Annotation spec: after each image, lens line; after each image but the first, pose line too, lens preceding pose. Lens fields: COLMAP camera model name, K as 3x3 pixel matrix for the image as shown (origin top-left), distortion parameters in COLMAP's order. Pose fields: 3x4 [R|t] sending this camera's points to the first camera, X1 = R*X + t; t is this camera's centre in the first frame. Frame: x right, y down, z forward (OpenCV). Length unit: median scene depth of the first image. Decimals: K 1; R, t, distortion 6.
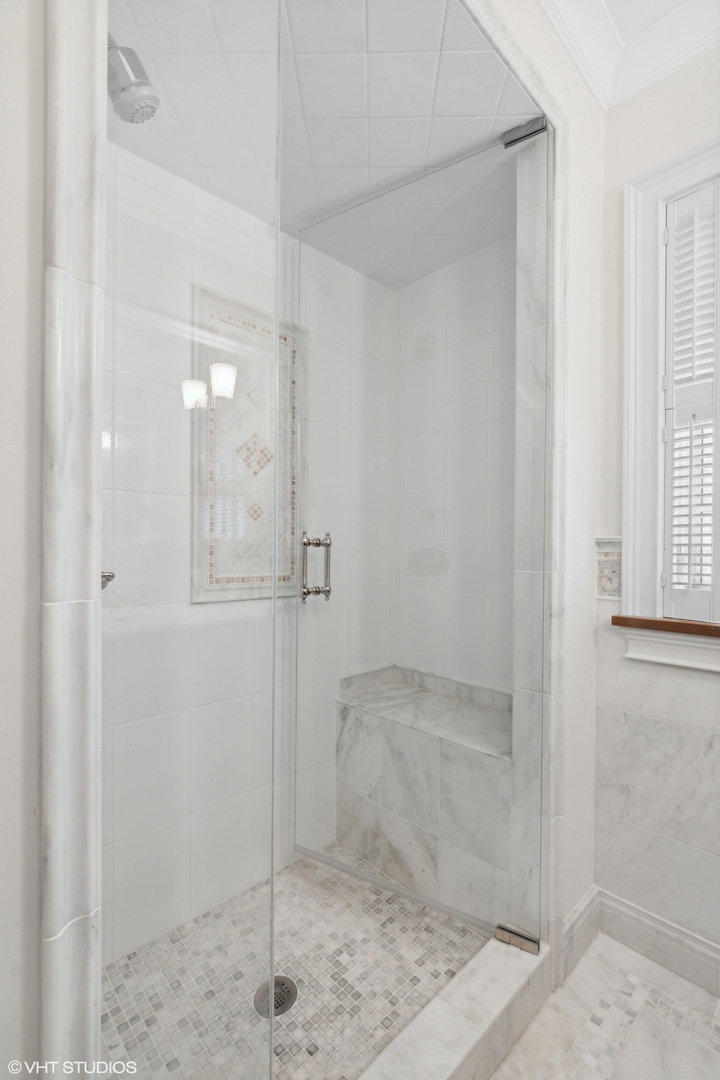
lens RADIAL K [[487.6, 0, 356.6], [0, 487.6, 549.3], [0, 0, 1]] dist [-0.004315, 0.001824]
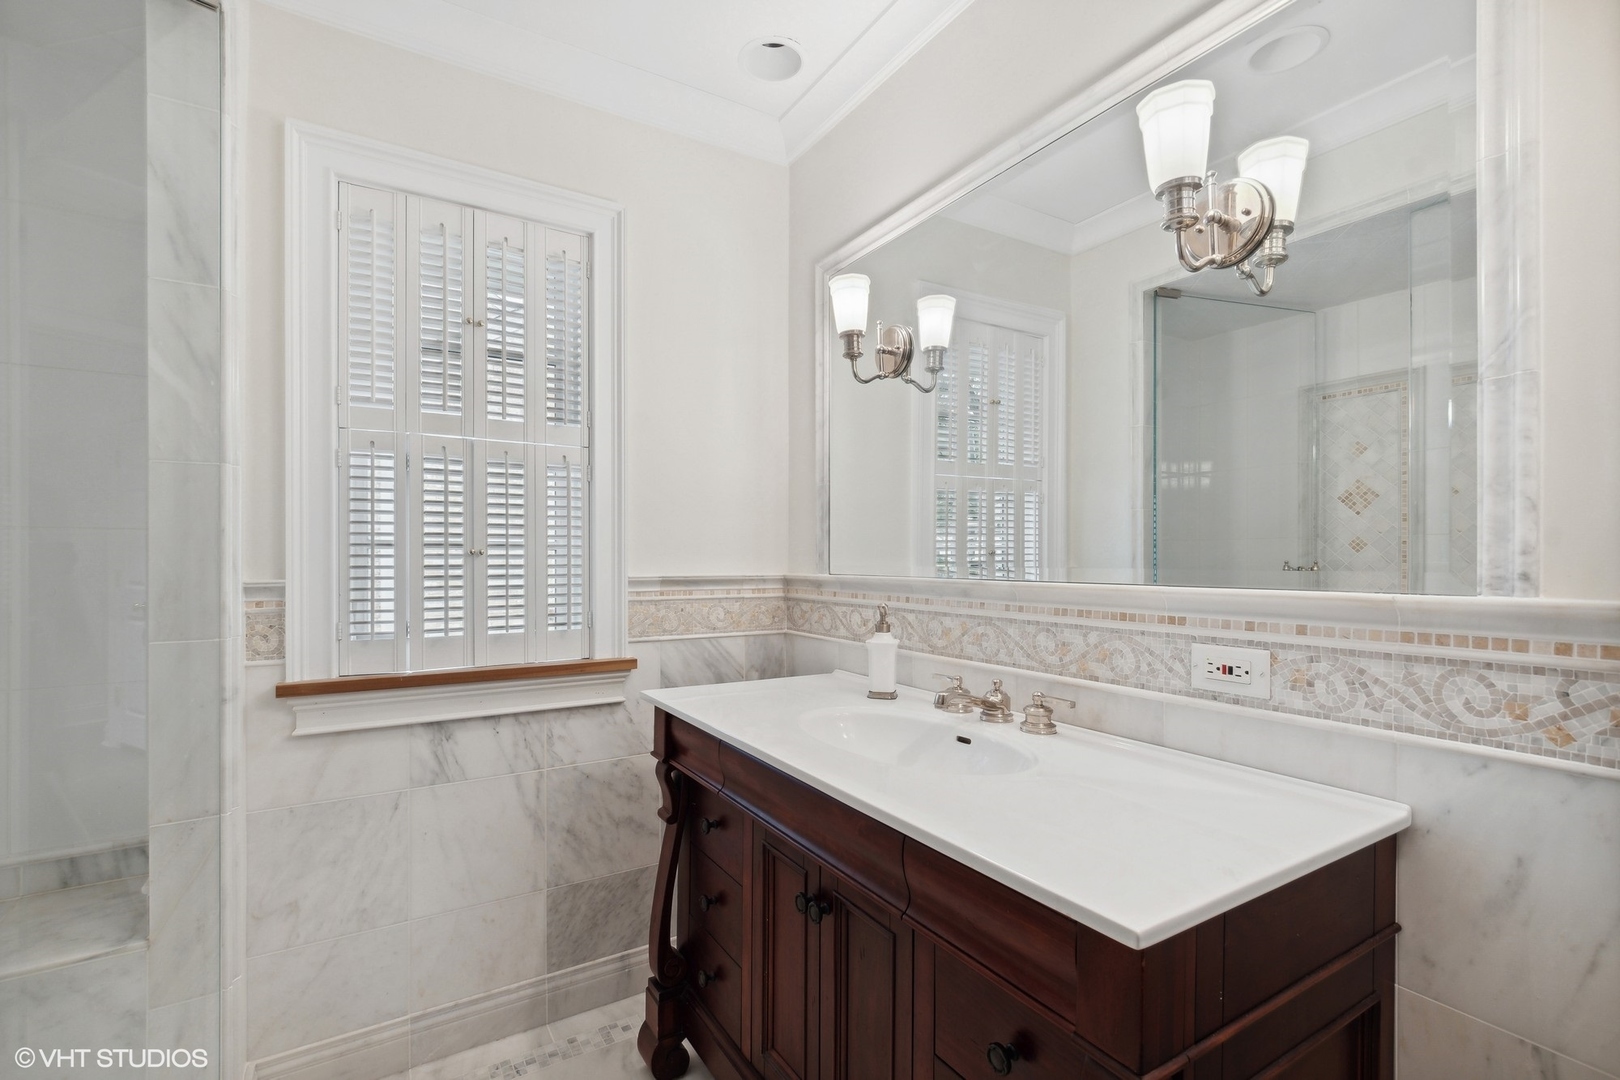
lens RADIAL K [[731.3, 0, 805.5], [0, 731.3, 547.5], [0, 0, 1]] dist [-0.004315, 0.001824]
pose [[0.198663, 0.003707, 0.980061, -0.433523], [0.004038, 0.999981, -0.004601, -0.071577], [-0.980060, 0.004872, 0.198644, -0.034130]]
